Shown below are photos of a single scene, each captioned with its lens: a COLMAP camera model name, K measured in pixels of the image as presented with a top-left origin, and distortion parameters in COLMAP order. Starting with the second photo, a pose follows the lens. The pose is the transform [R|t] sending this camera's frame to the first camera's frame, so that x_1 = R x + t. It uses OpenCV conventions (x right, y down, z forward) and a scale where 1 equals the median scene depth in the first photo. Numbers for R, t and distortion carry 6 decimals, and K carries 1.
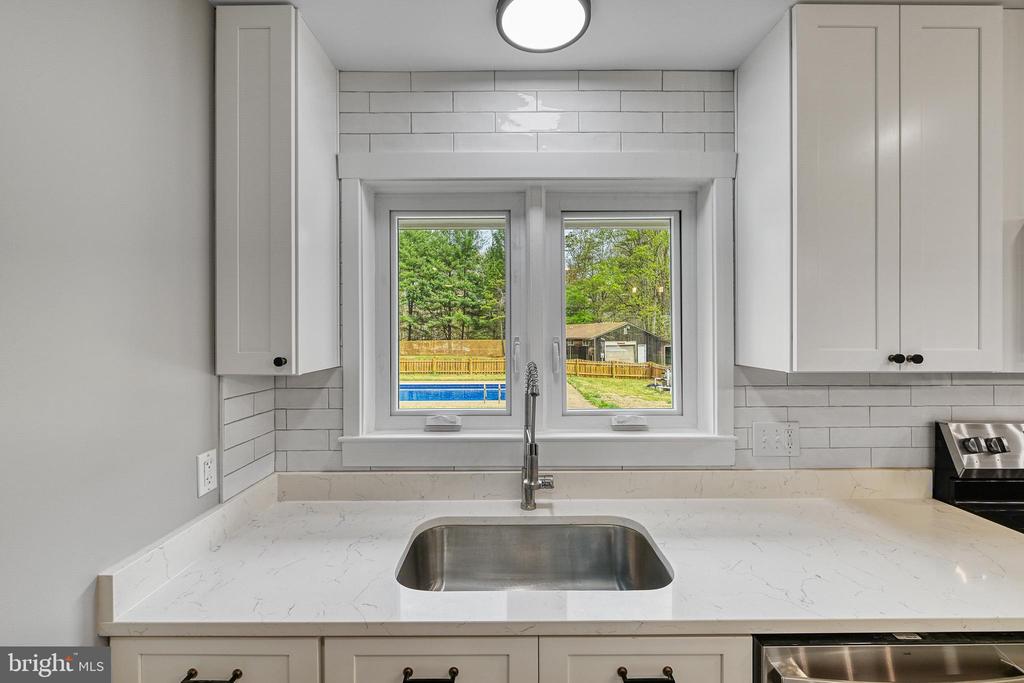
lens RADIAL K [[417.5, 0, 508.0], [0, 417.5, 334.1], [0, 0, 1]] dist [-0.003143, -0.000642]
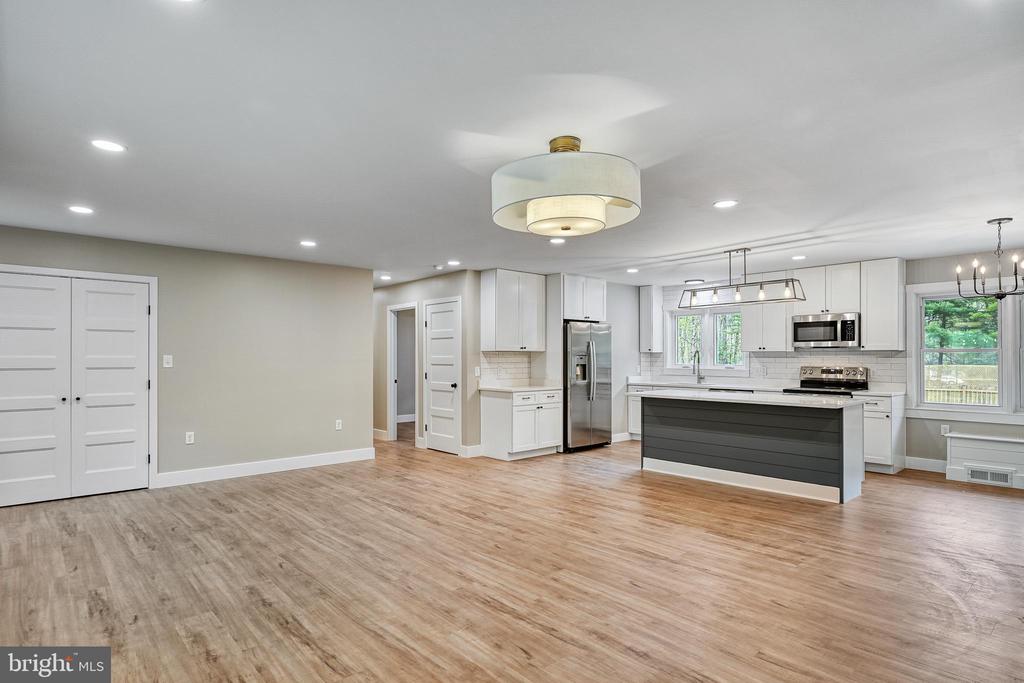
lens RADIAL K [[542.5, 0, 519.1], [0, 542.5, 353.8], [0, 0, 1]] dist [0.003456, -0.000750]
pose [[0.688712, 0.002714, -0.725030, 2.775436], [-0.006452, 0.999976, -0.002386, 0.118935], [0.725006, 0.006321, 0.688713, -4.162628]]
